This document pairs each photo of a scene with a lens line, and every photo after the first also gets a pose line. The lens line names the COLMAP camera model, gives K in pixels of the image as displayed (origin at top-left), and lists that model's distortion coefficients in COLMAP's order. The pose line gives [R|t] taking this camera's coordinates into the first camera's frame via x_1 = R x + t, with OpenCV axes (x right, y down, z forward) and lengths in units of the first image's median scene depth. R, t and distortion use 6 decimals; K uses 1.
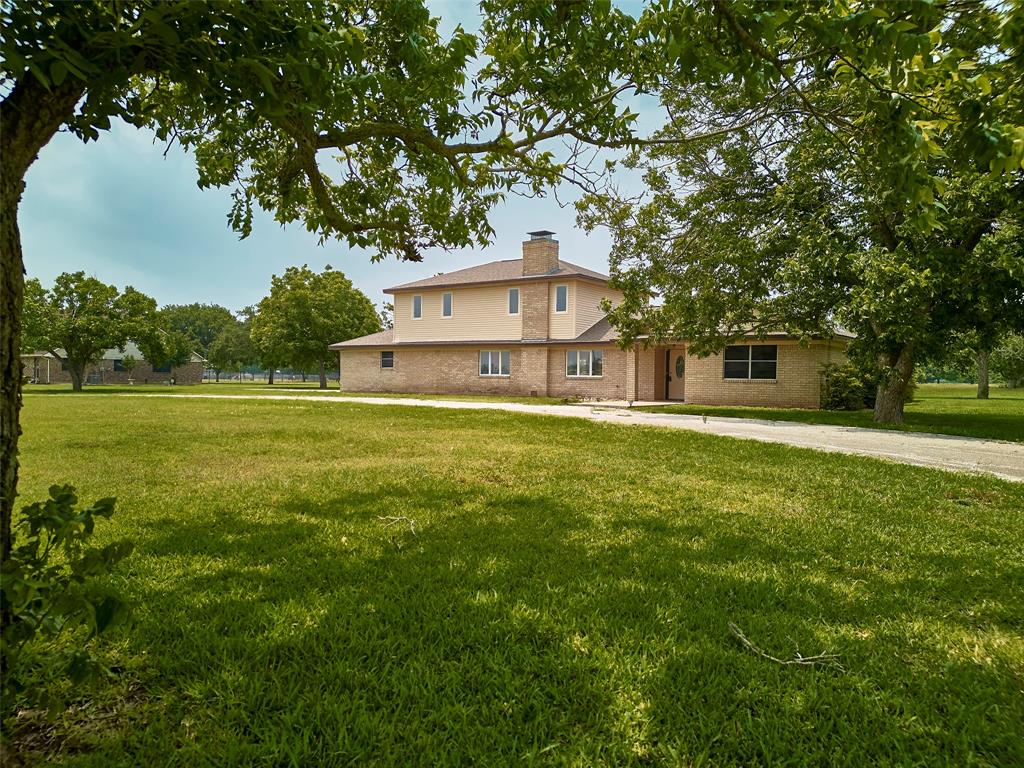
lens RADIAL K [[712.3, 0, 505.9], [0, 712.3, 384.4], [0, 0, 1]] dist [0.045103, -0.030999]
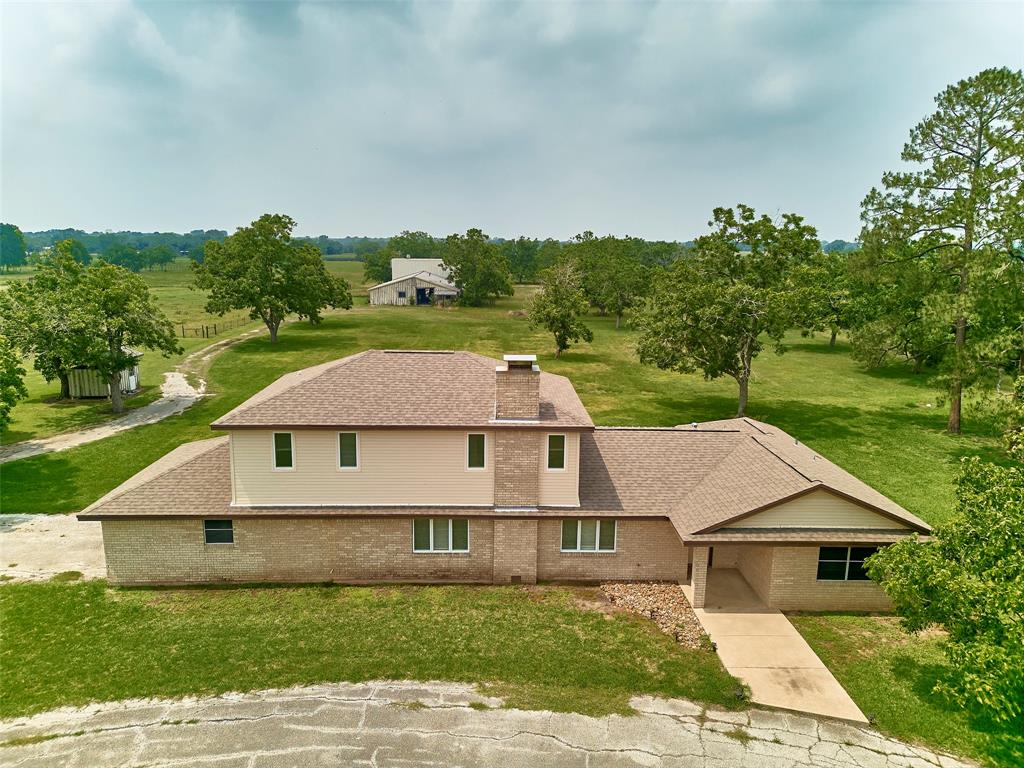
lens RADIAL K [[712.3, 0, 514.0], [0, 712.3, 379.9], [0, 0, 1]] dist [0.045103, -0.030999]
pose [[0.792232, -0.116259, 0.599043, -0.372958], [0.000401, 0.981782, 0.190009, -0.323157], [-0.610220, -0.150291, 0.777846, 0.466812]]
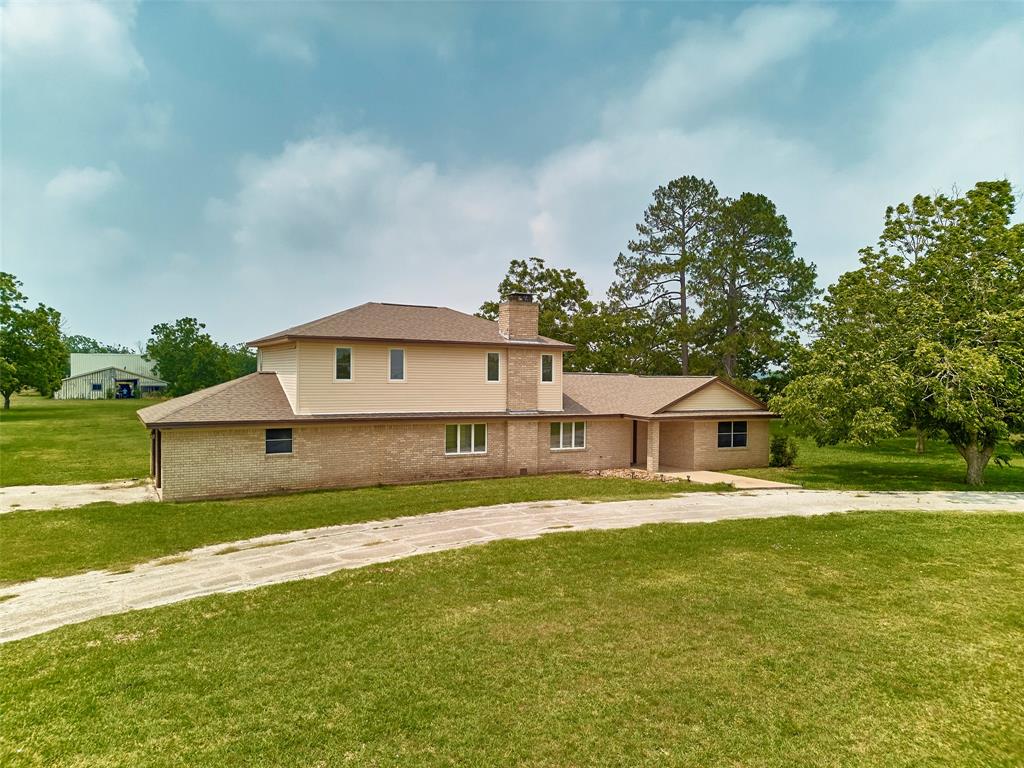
lens RADIAL K [[712.3, 0, 517.0], [0, 712.3, 374.6], [0, 0, 1]] dist [0.045103, -0.030999]
pose [[0.423935, -0.008681, 0.905651, -0.779236], [0.002673, 0.999962, 0.008334, -0.117306], [-0.905689, -0.001113, 0.423942, 0.624490]]
